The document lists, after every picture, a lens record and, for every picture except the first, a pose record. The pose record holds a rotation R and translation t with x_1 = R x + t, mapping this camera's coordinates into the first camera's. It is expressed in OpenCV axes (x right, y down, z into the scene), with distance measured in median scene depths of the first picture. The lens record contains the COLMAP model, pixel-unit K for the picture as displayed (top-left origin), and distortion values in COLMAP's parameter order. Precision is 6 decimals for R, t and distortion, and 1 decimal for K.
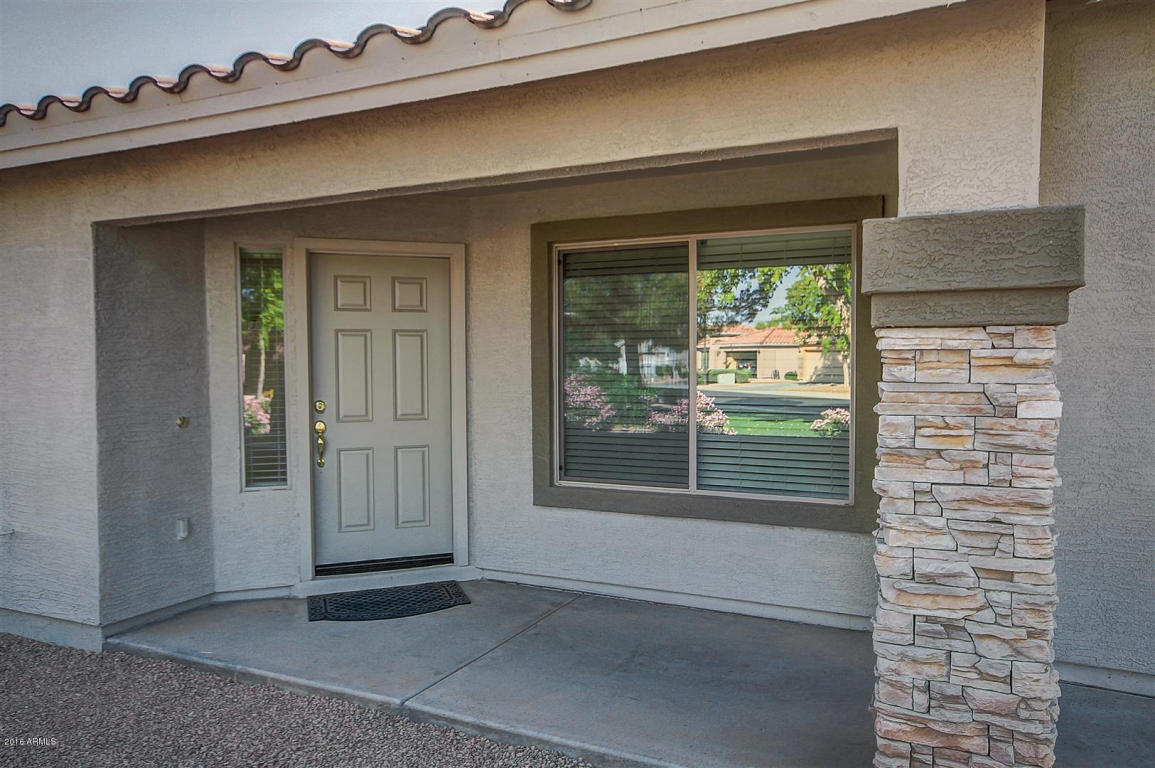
lens RADIAL K [[801.9, 0, 574.4], [0, 801.9, 386.3], [0, 0, 1]] dist [-0.002934, -0.000818]
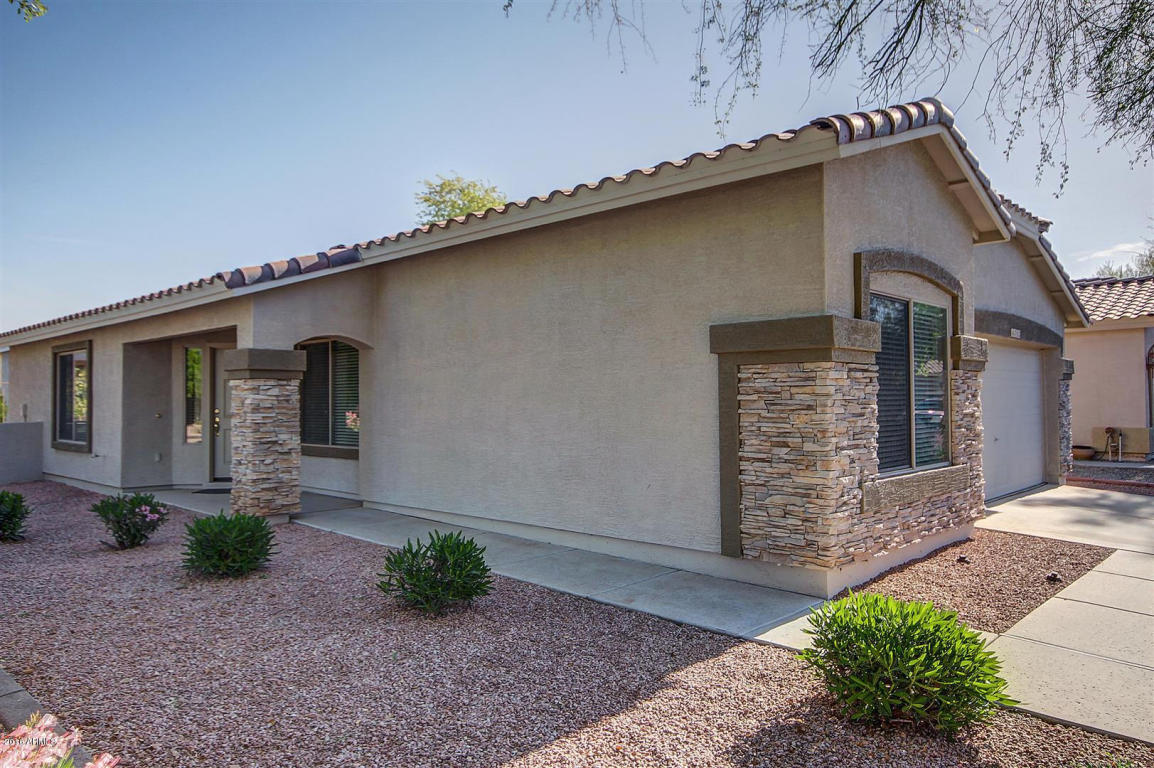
lens RADIAL K [[801.2, 0, 580.6], [0, 801.2, 383.8], [0, 0, 1]] dist [-0.002934, -0.000818]
pose [[0.942049, -0.005498, -0.335431, 1.733061], [-0.011198, 0.998793, -0.047821, 0.051951], [0.335290, 0.048806, 0.940850, -1.029055]]
